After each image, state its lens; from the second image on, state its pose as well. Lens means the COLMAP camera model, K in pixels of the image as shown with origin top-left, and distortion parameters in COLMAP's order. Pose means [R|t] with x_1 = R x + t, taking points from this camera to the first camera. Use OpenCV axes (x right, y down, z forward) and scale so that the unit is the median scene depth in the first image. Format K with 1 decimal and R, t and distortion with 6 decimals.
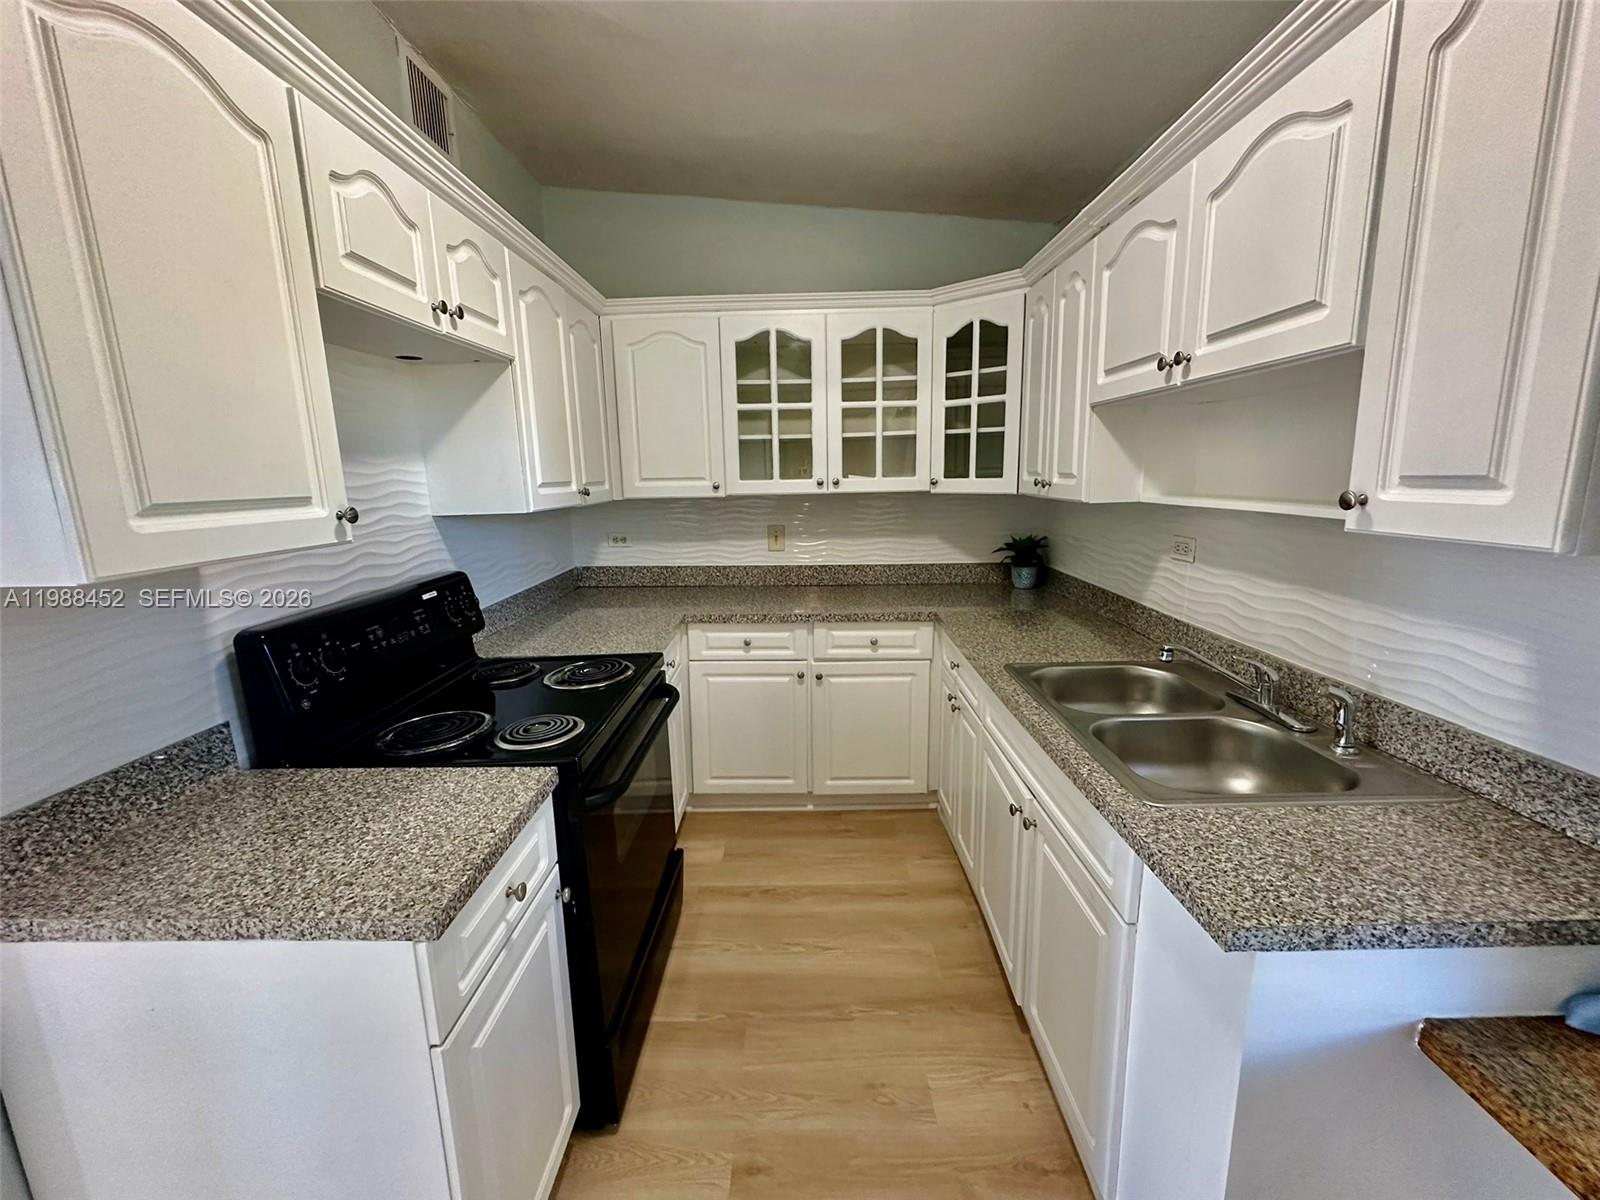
lens RADIAL K [[638.5, 0, 800.8], [0, 638.5, 594.3], [0, 0, 1]] dist [-0.003760, 0.000567]
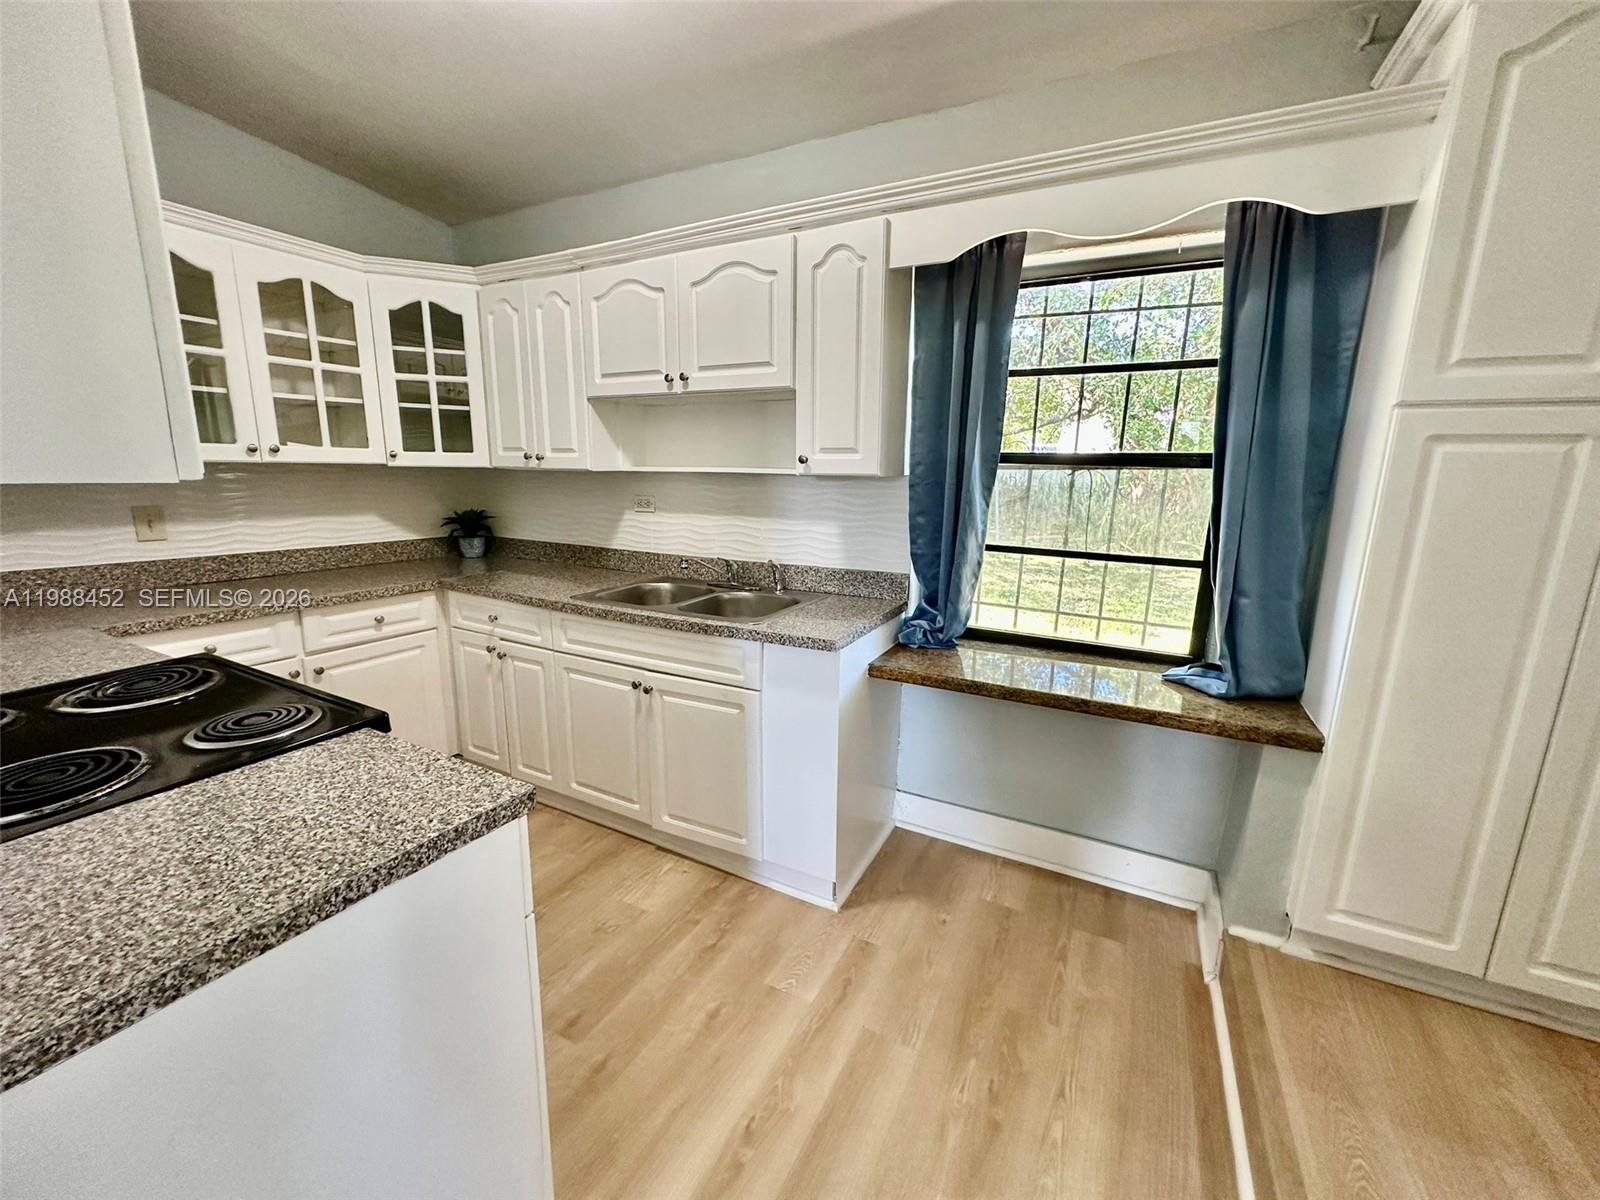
lens RADIAL K [[638.5, 0, 791.5], [0, 638.5, 591.9], [0, 0, 1]] dist [-0.003760, 0.000567]
pose [[0.471115, -0.139798, 0.870923, -0.432521], [0.142158, 0.986487, 0.081450, 0.044854], [-0.870541, 0.085437, 0.484622, 0.005146]]
